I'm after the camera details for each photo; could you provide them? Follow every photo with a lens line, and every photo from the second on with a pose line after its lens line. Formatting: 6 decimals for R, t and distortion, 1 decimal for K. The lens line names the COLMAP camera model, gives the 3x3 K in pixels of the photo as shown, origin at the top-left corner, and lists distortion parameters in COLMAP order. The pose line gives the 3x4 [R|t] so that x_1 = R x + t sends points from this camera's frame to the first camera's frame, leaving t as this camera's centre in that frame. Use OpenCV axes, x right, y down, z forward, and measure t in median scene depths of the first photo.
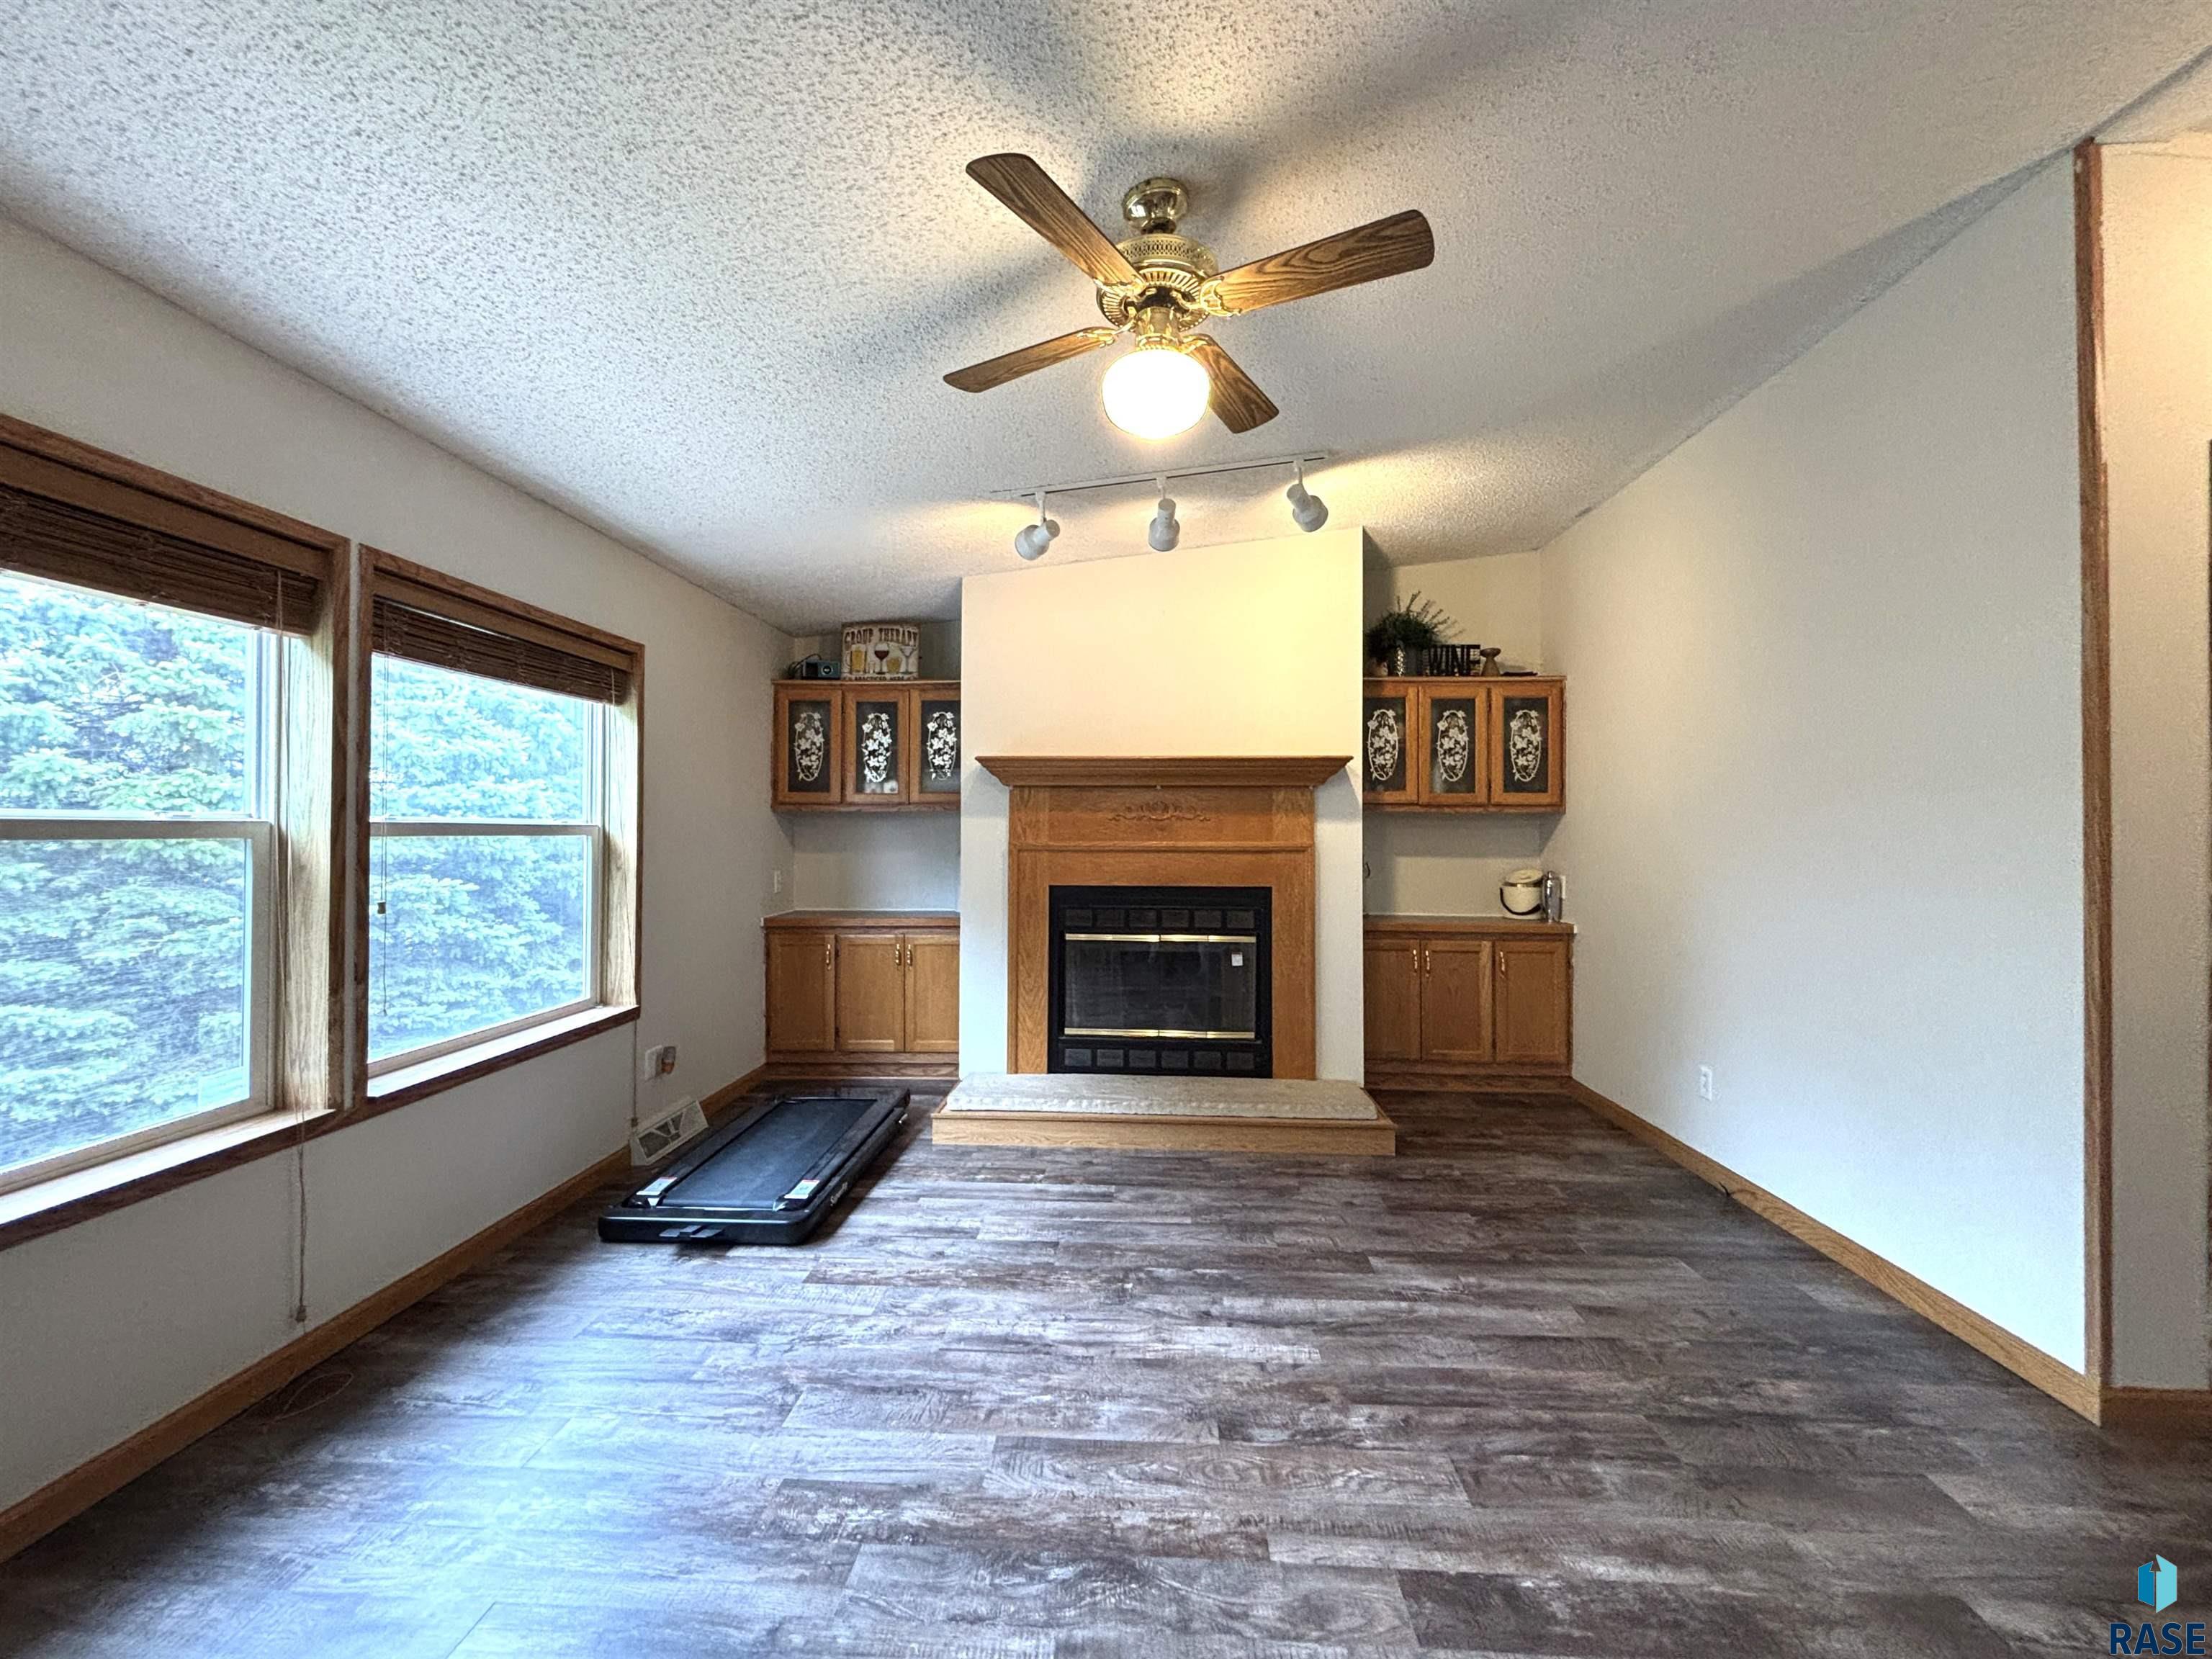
lens RADIAL K [[916.3, 0, 1103.9], [0, 916.3, 831.5], [0, 0, 1]] dist [0.002804, -0.000033]
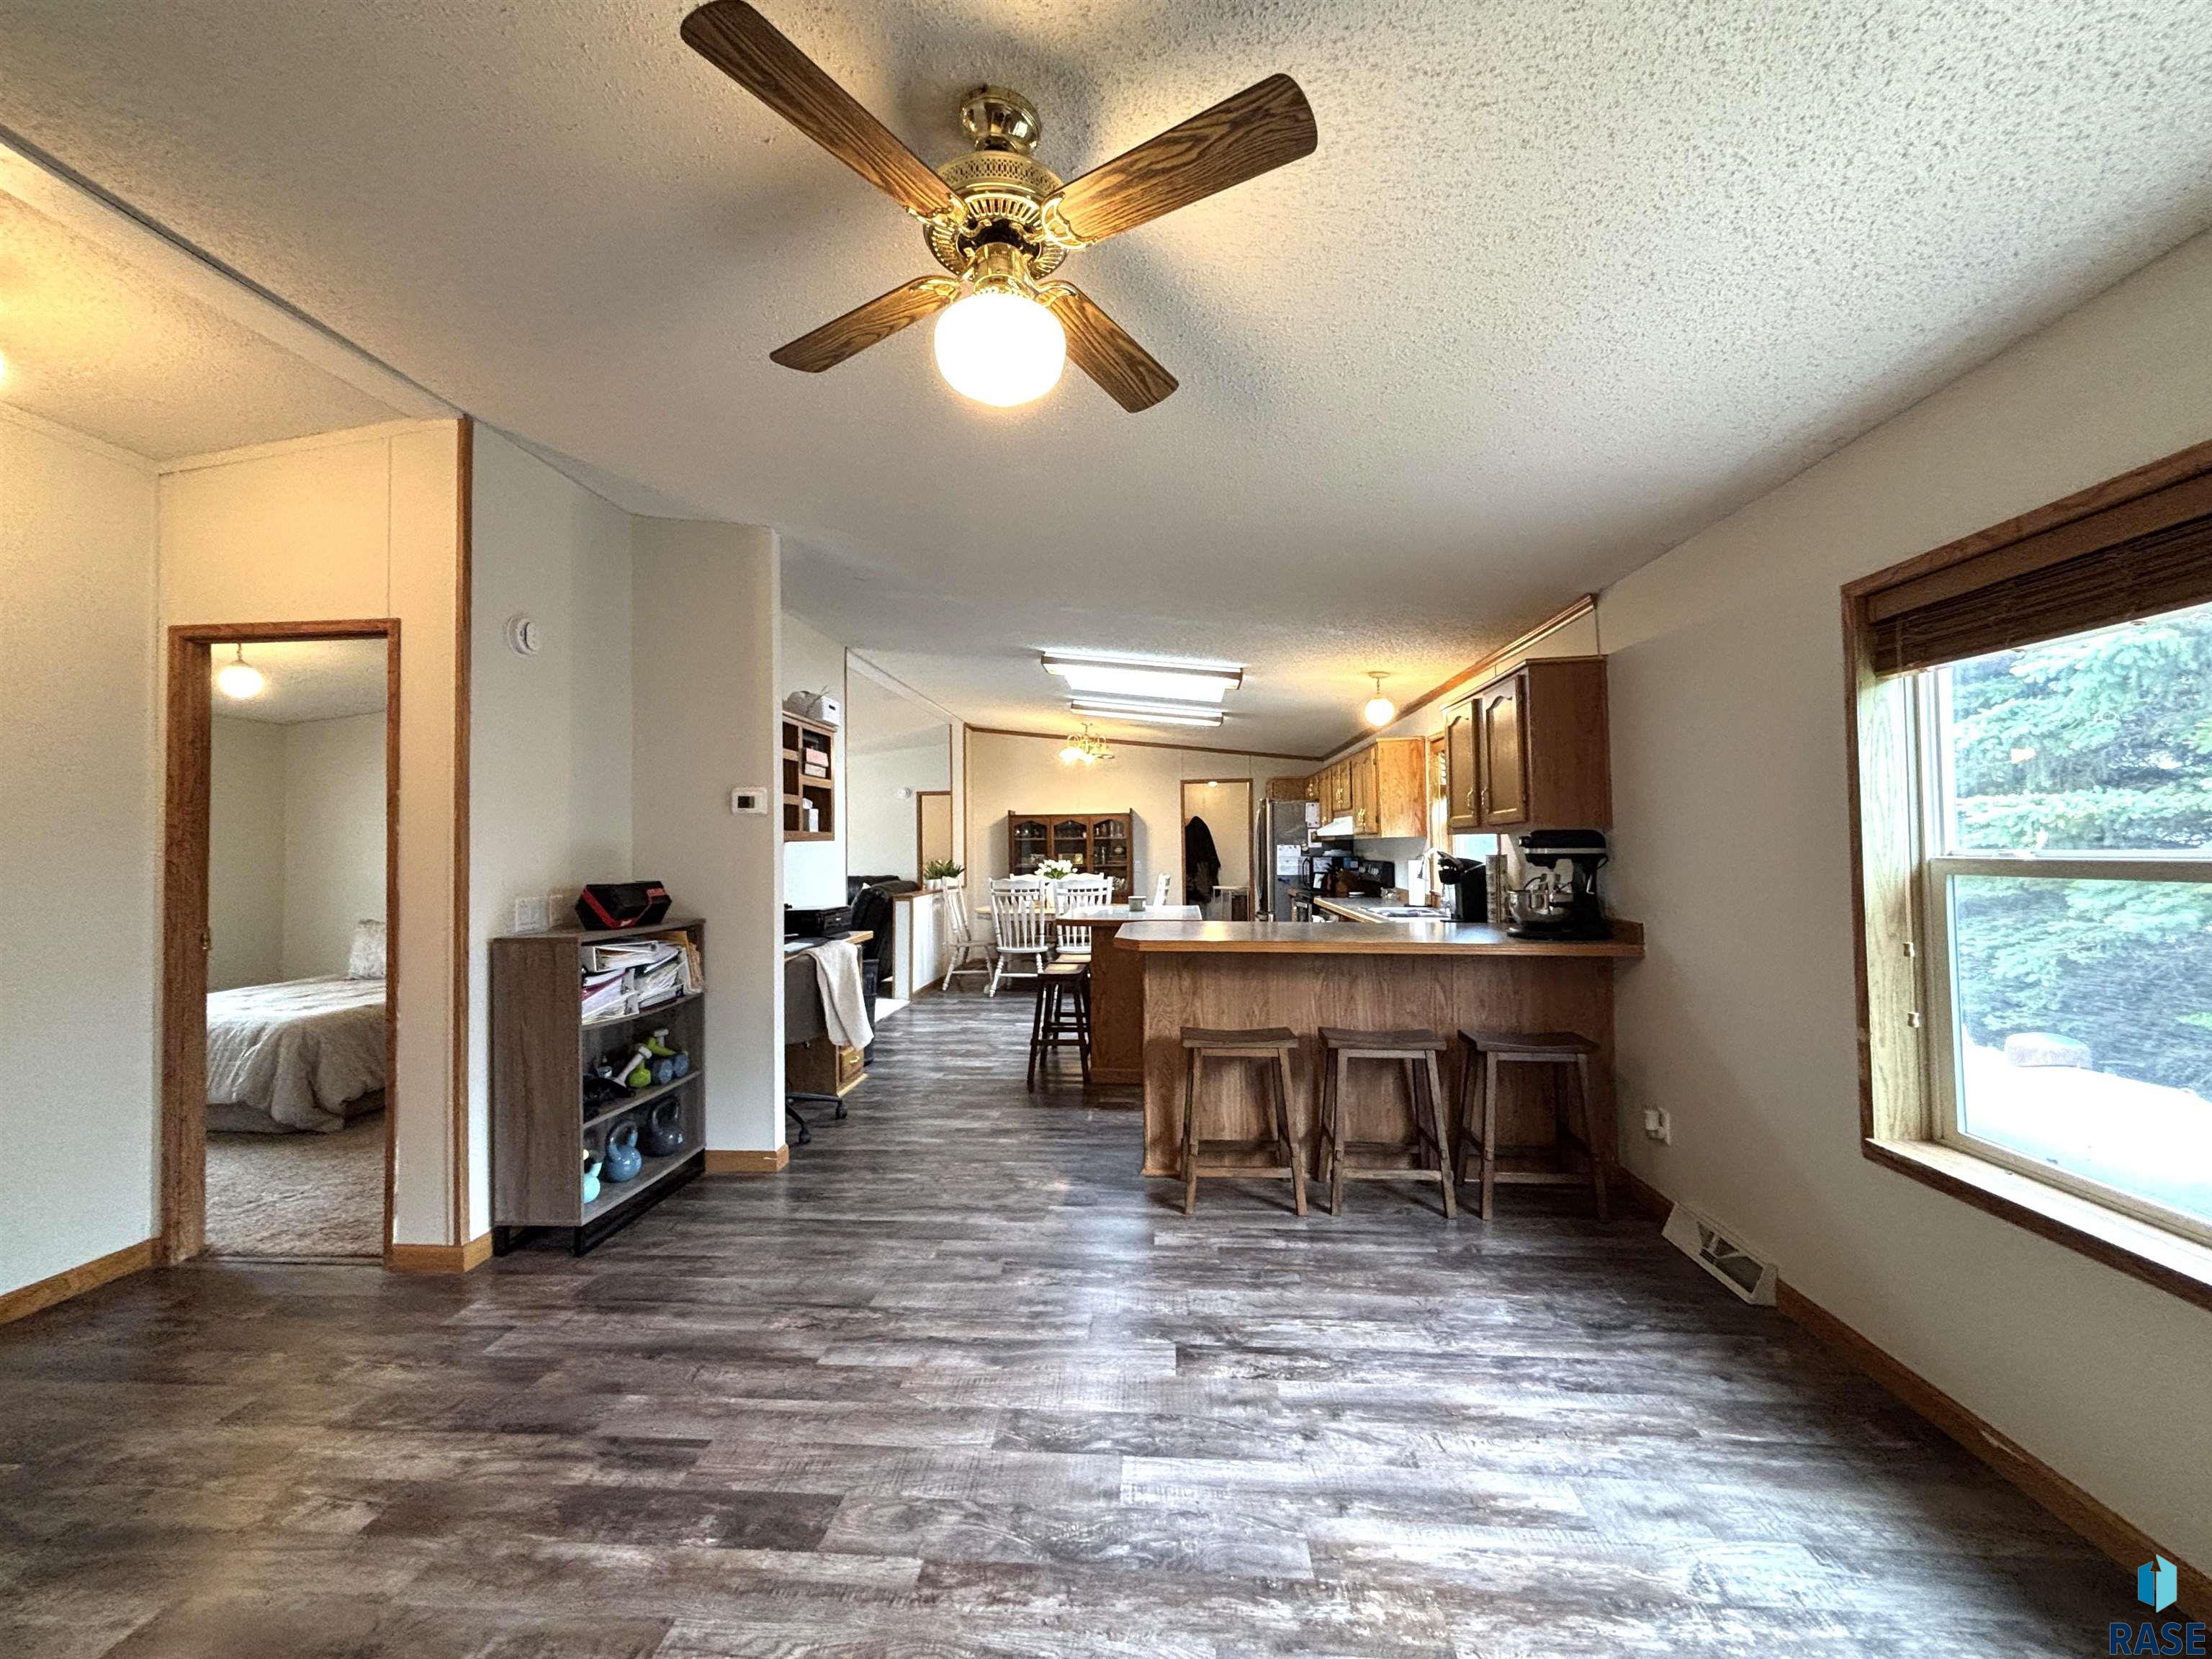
lens RADIAL K [[888.4, 0, 1105.9], [0, 888.4, 823.3], [0, 0, 1]] dist [0.005294, -0.000390]
pose [[-0.999854, 0.007565, 0.015303, -0.020824], [0.007071, 0.999461, -0.032054, -0.013021], [-0.015537, -0.031941, -0.999369, 0.802720]]
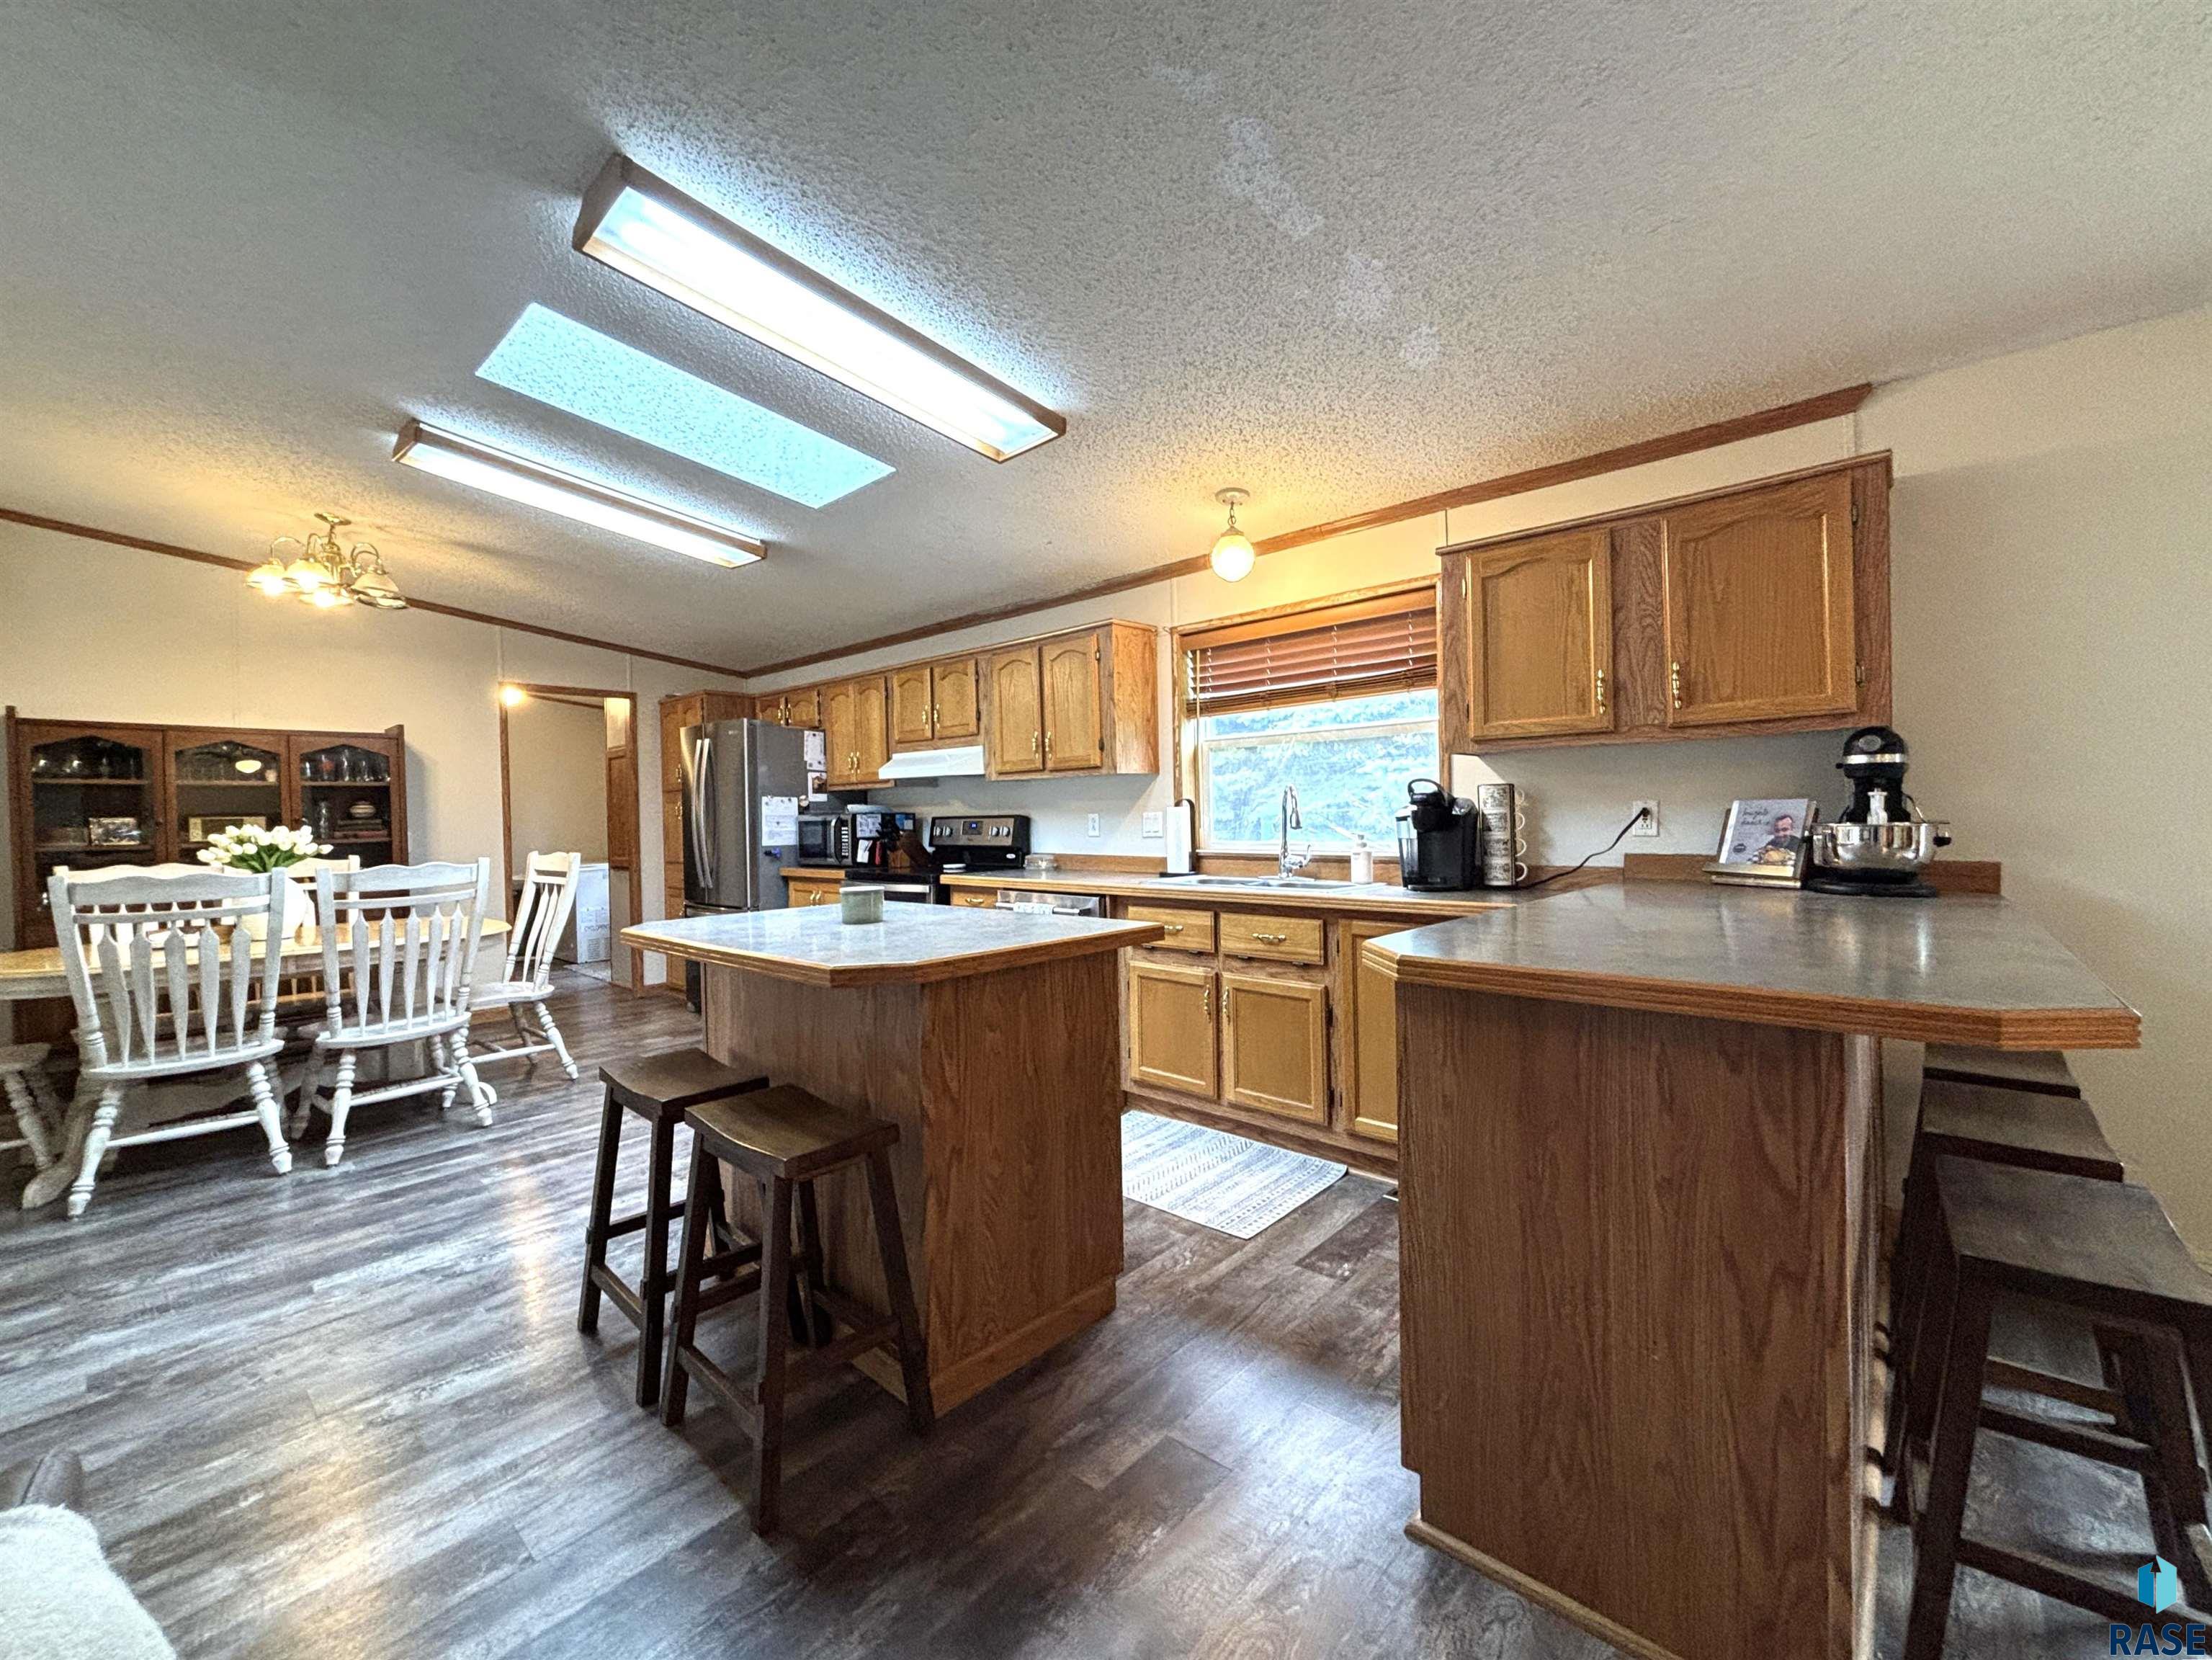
lens RADIAL K [[889.3, 0, 1106.0], [0, 889.3, 830.0], [0, 0, 1]] dist [0.001772, -0.000484]
pose [[-0.622349, 0.020866, -0.782462, 0.297204], [0.019572, 0.999747, 0.011094, 0.016512], [0.782495, -0.008410, -0.622600, -0.098046]]
